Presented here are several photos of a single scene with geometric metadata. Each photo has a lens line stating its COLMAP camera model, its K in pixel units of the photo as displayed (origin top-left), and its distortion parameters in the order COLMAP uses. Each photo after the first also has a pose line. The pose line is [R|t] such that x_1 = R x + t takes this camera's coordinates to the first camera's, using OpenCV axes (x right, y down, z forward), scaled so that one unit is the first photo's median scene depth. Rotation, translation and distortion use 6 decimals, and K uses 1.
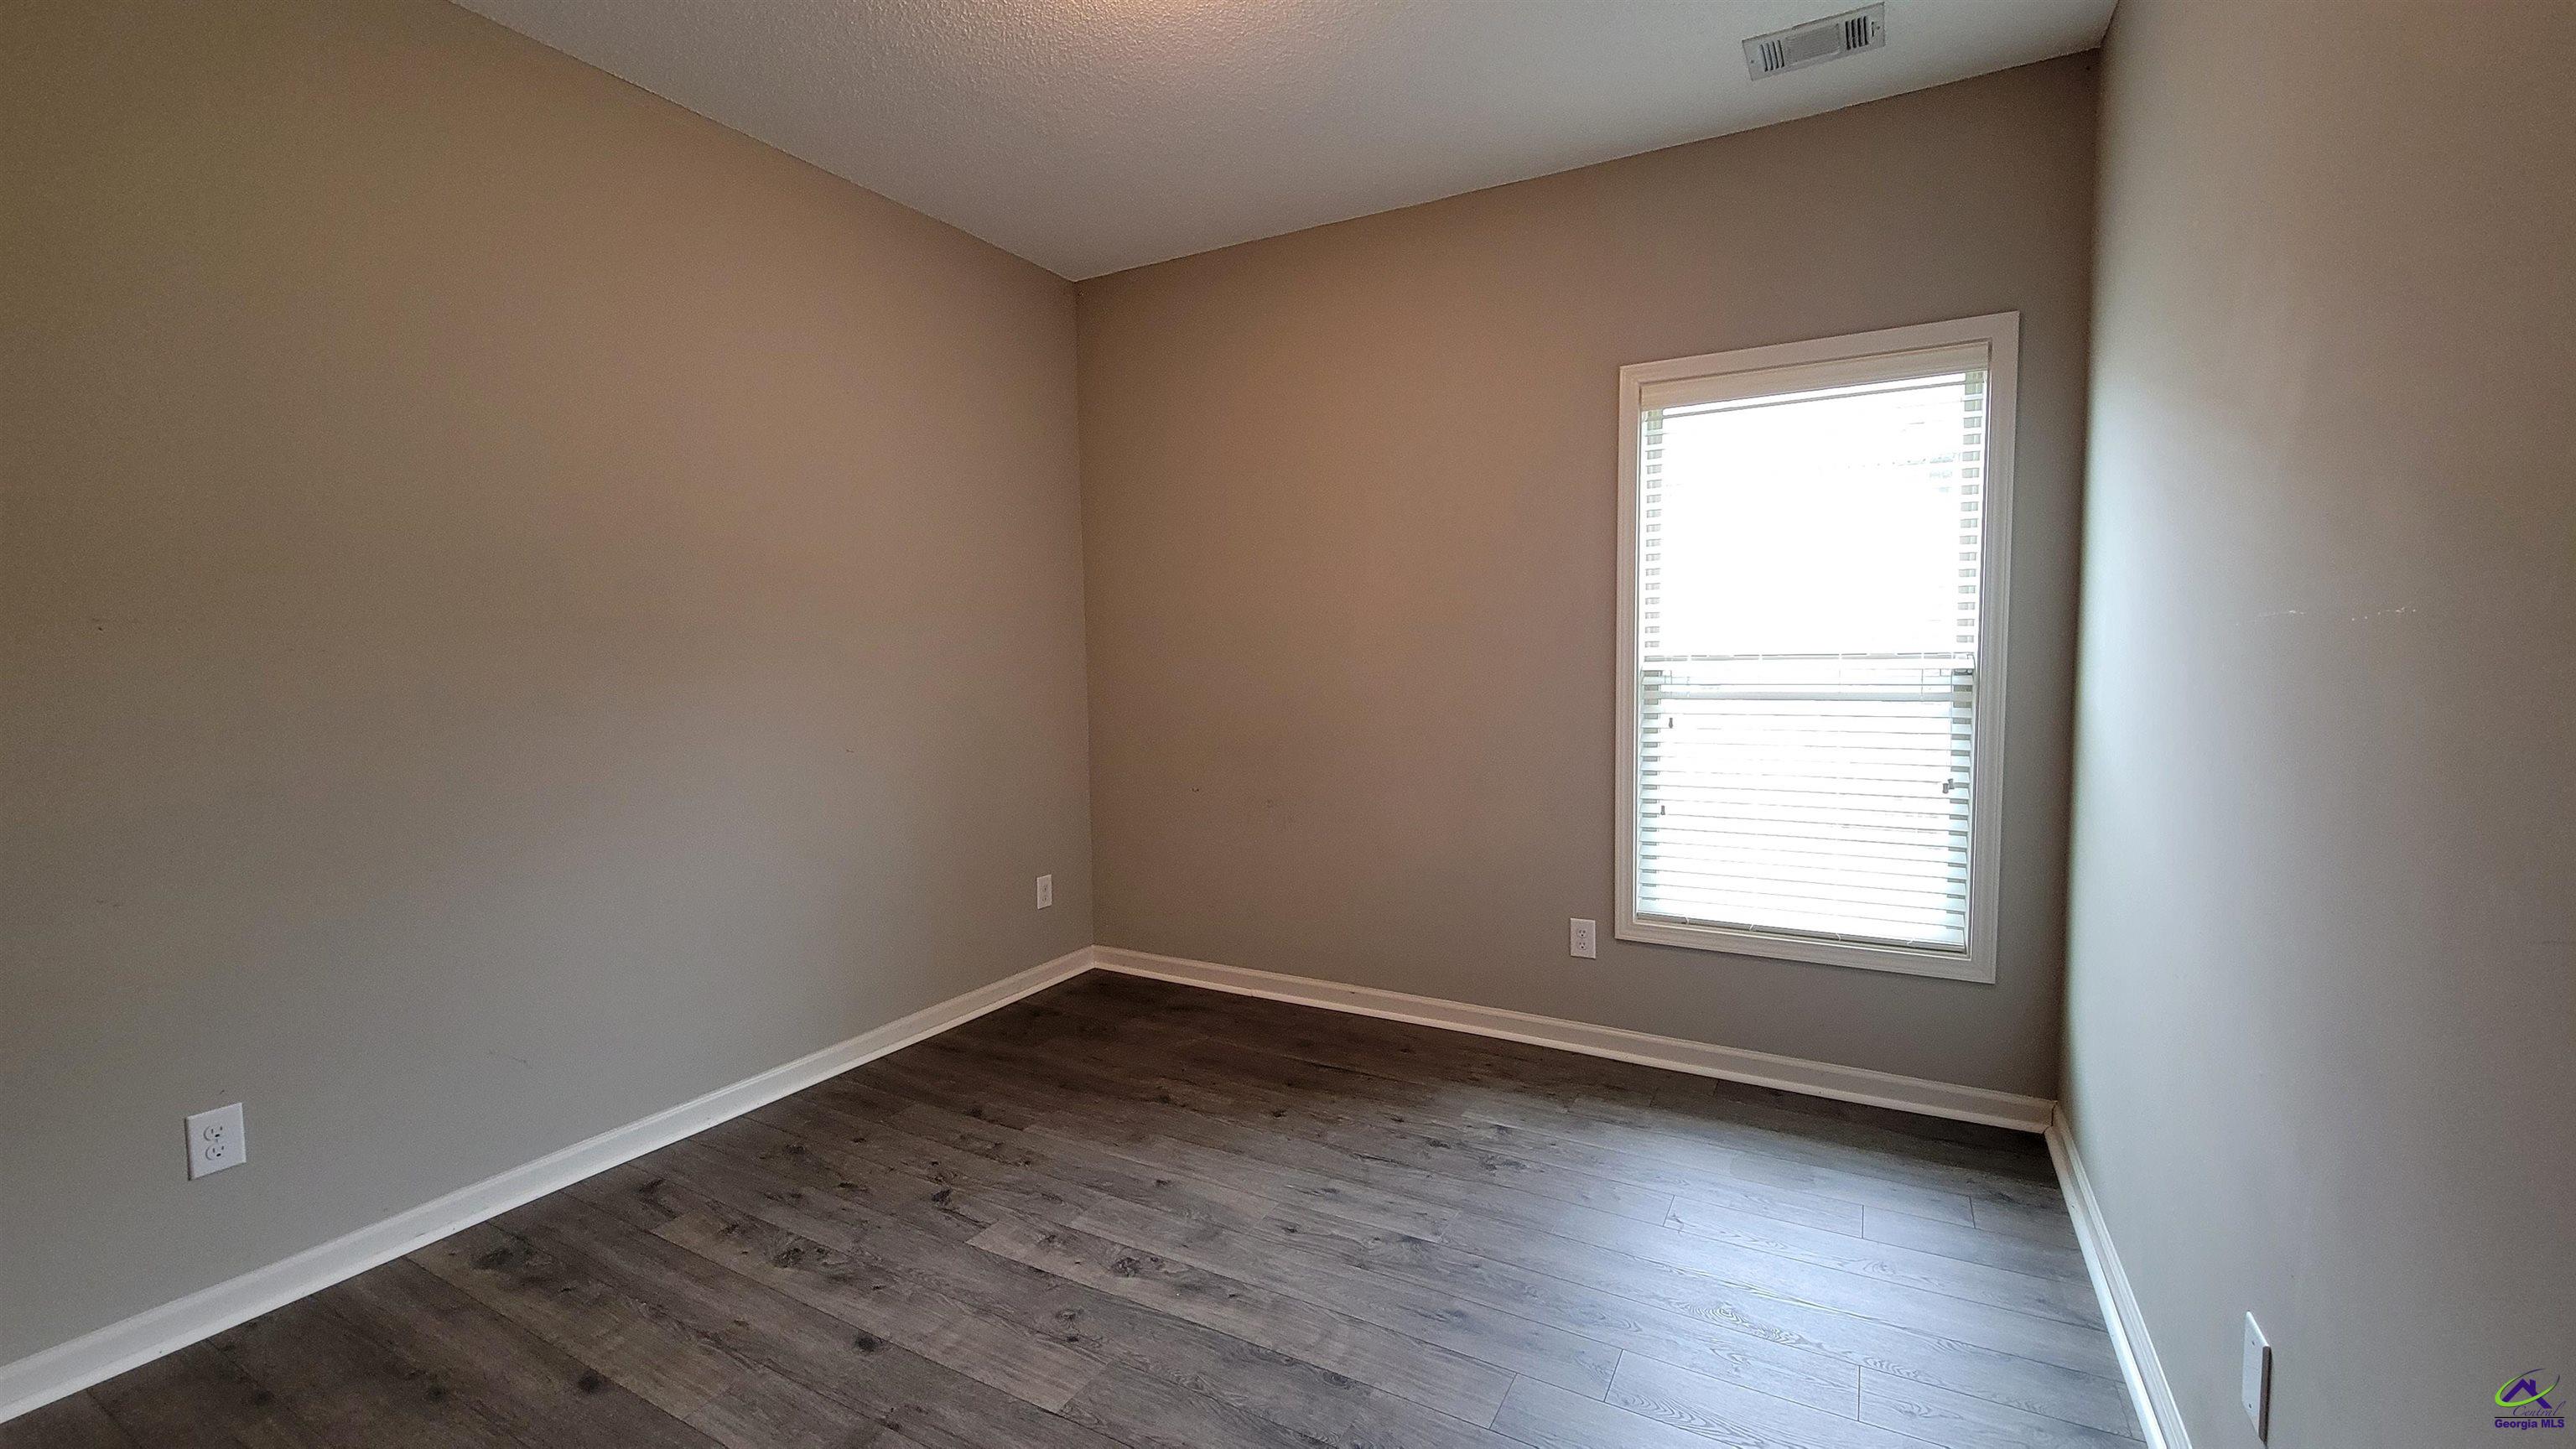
lens RADIAL K [[1053.1, 0, 1288.0], [0, 1053.1, 724.5], [0, 0, 1]] dist [-0.000658, -0.000278]
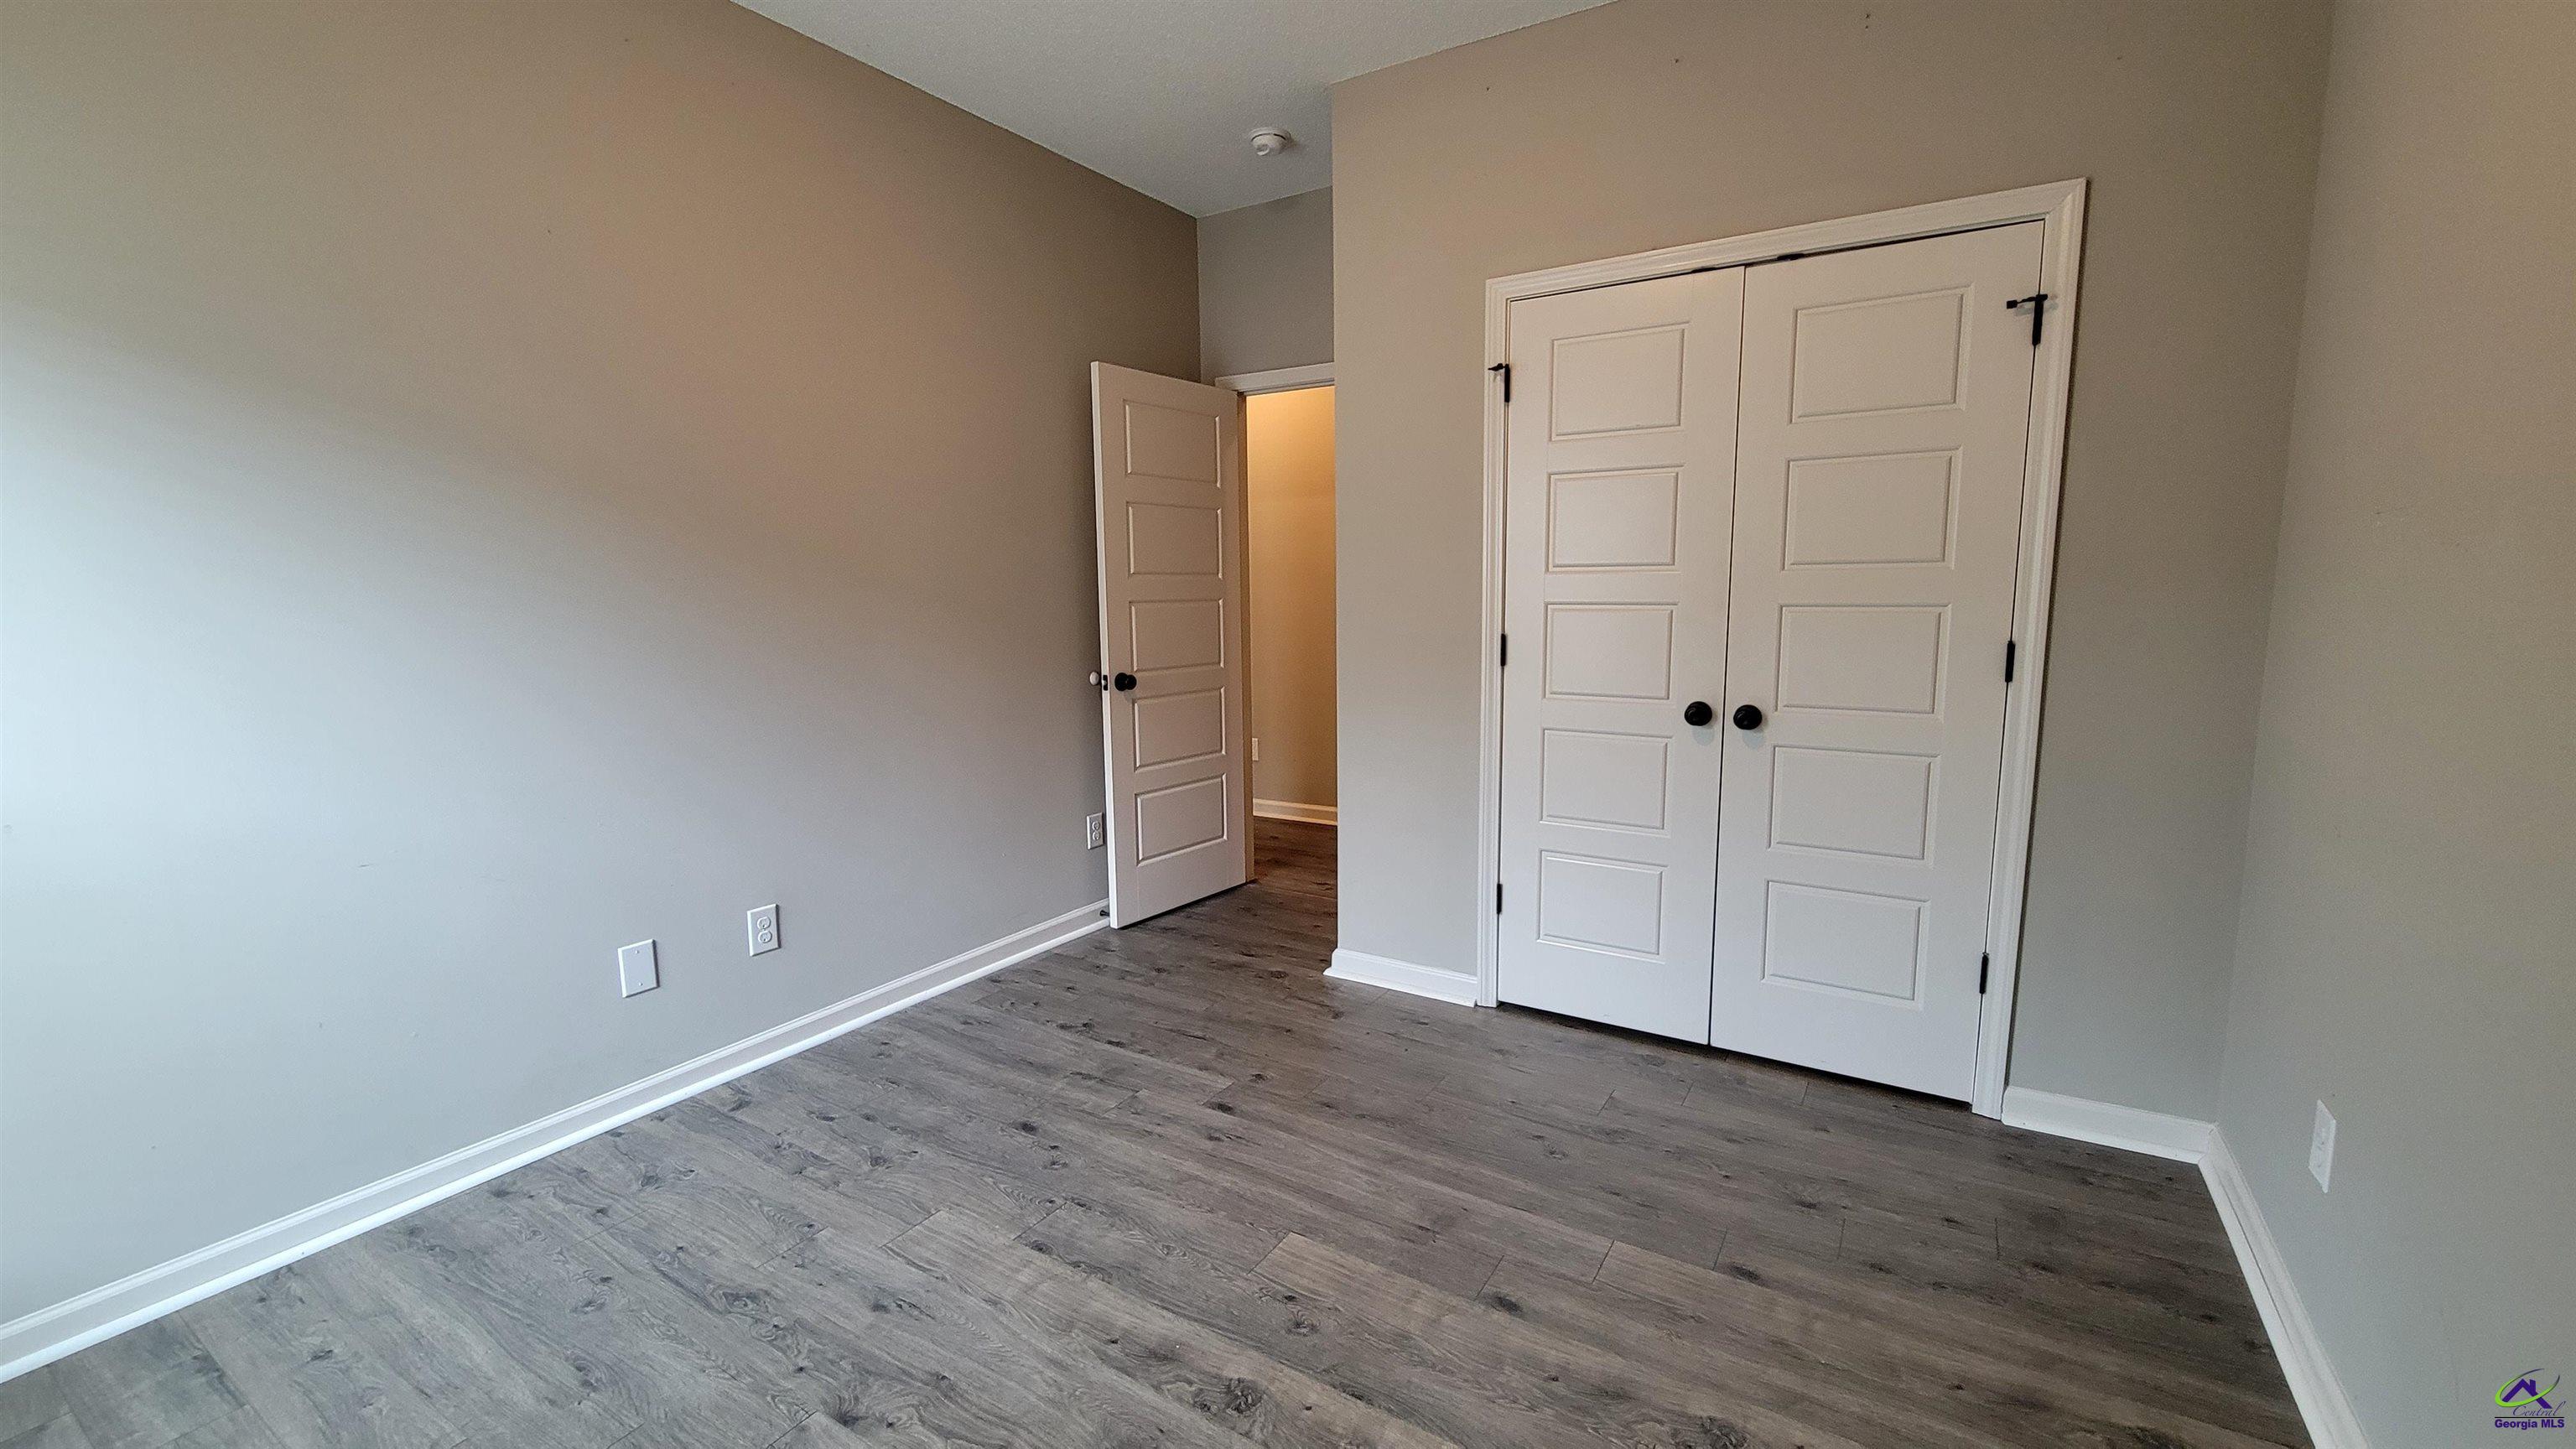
lens RADIAL K [[1053.1, 0, 1288.0], [0, 1053.1, 724.5], [0, 0, 1]] dist [-0.000658, -0.000278]
pose [[-0.998245, 0.016238, 0.056952, -0.257462], [0.027304, 0.979559, 0.199294, -0.116148], [-0.052552, 0.200499, -0.978283, 1.779771]]
